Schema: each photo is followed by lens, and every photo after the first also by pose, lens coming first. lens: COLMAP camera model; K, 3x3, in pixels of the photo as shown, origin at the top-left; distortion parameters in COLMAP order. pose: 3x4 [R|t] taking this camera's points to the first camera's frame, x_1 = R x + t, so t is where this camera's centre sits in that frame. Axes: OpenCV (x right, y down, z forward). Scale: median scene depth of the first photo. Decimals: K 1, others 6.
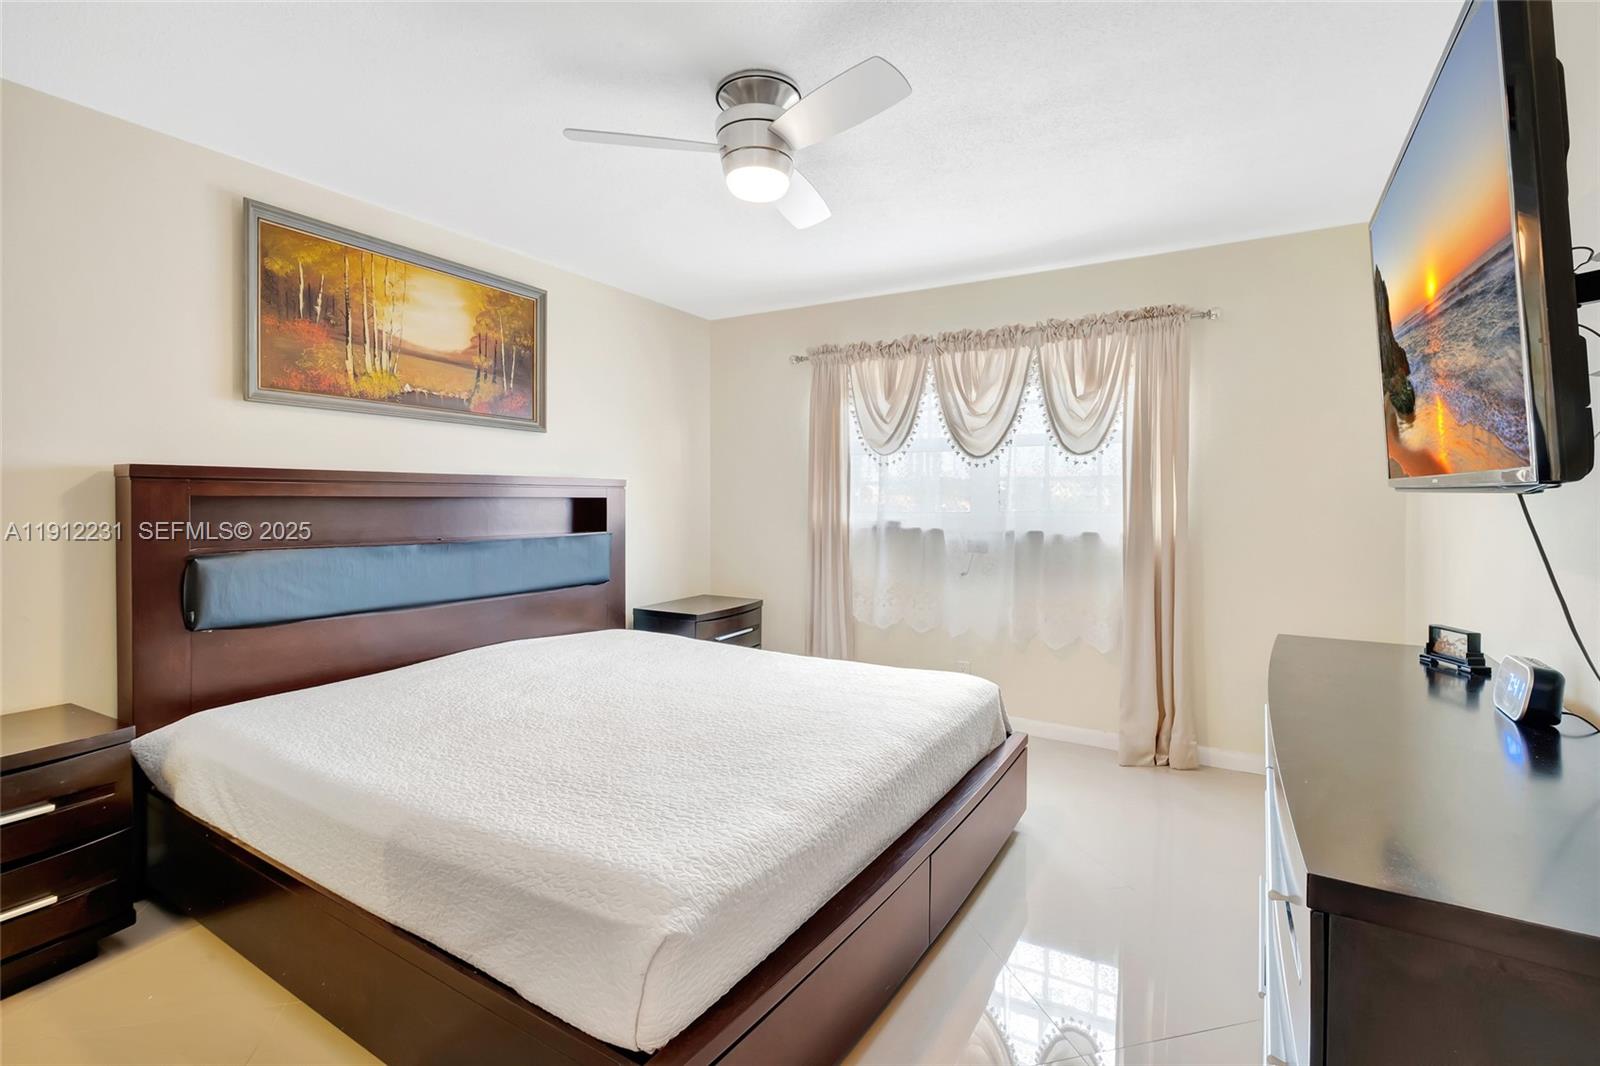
lens RADIAL K [[695.3, 0, 834.3], [0, 695.3, 497.1], [0, 0, 1]] dist [-0.000800, -0.000285]
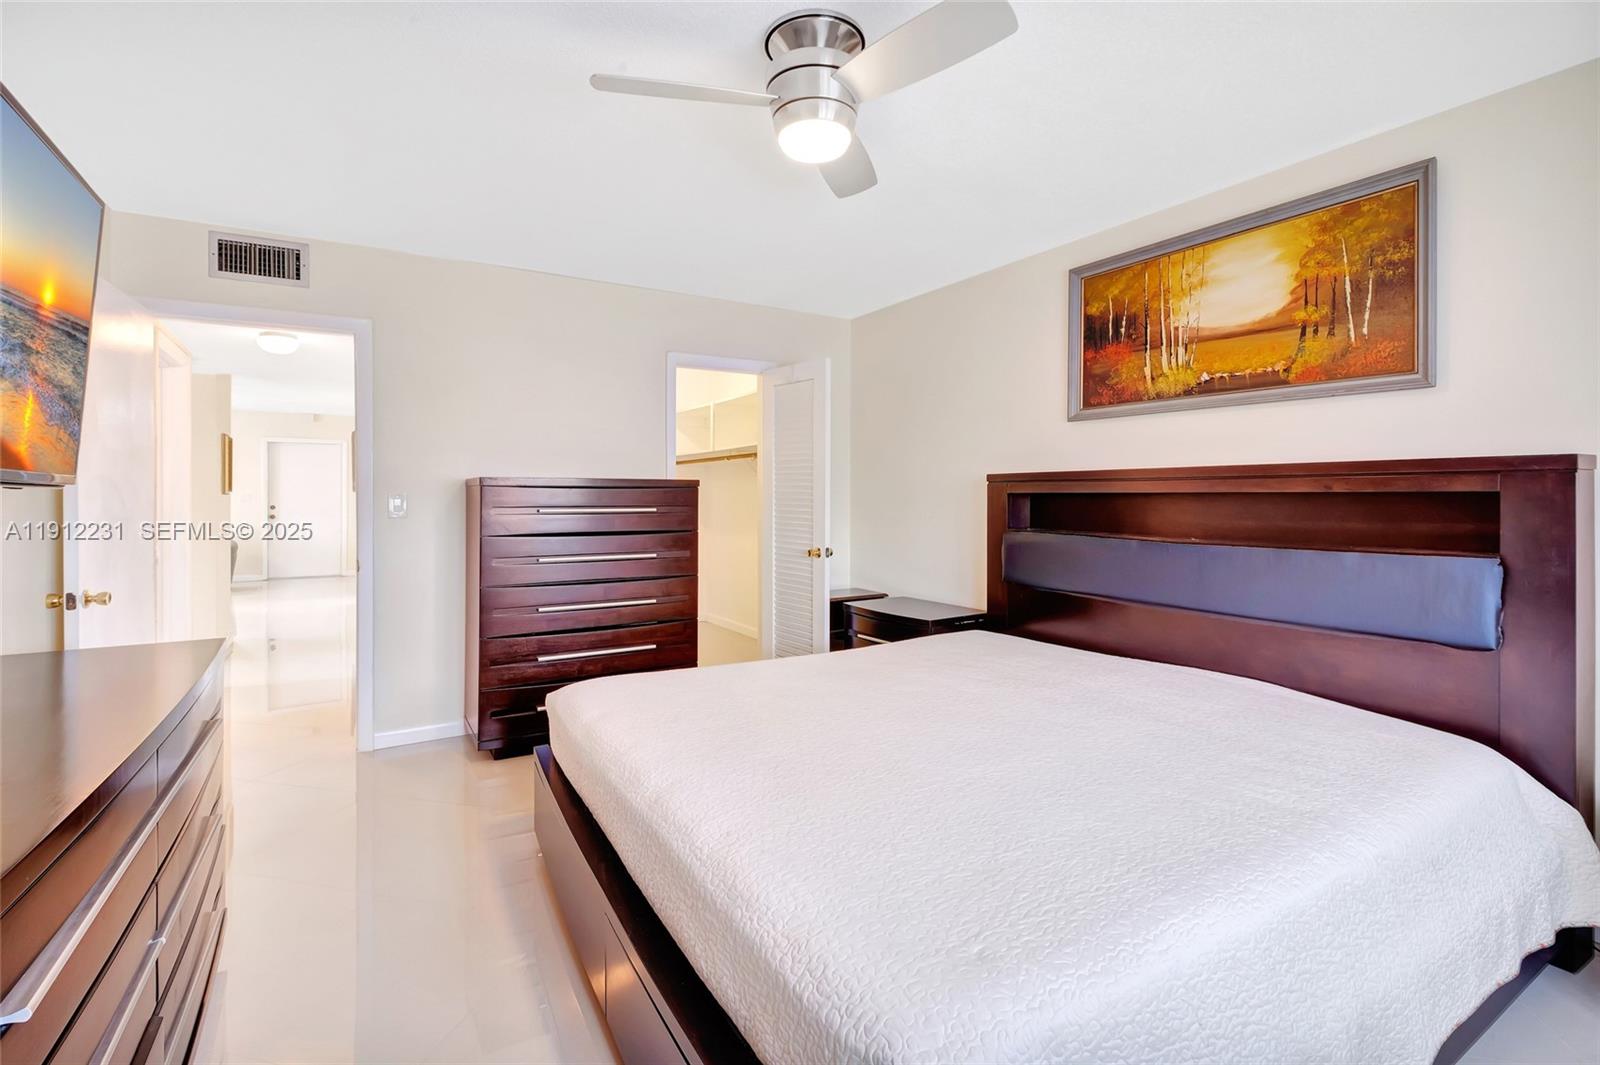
lens RADIAL K [[695.3, 0, 785.0], [0, 695.3, 498.2], [0, 0, 1]] dist [-0.000800, -0.000285]
pose [[-0.475436, 0.004134, -0.879741, 0.503211], [0.005240, 0.999985, 0.001867, 0.003550], [0.879735, -0.003722, -0.475450, 0.973384]]
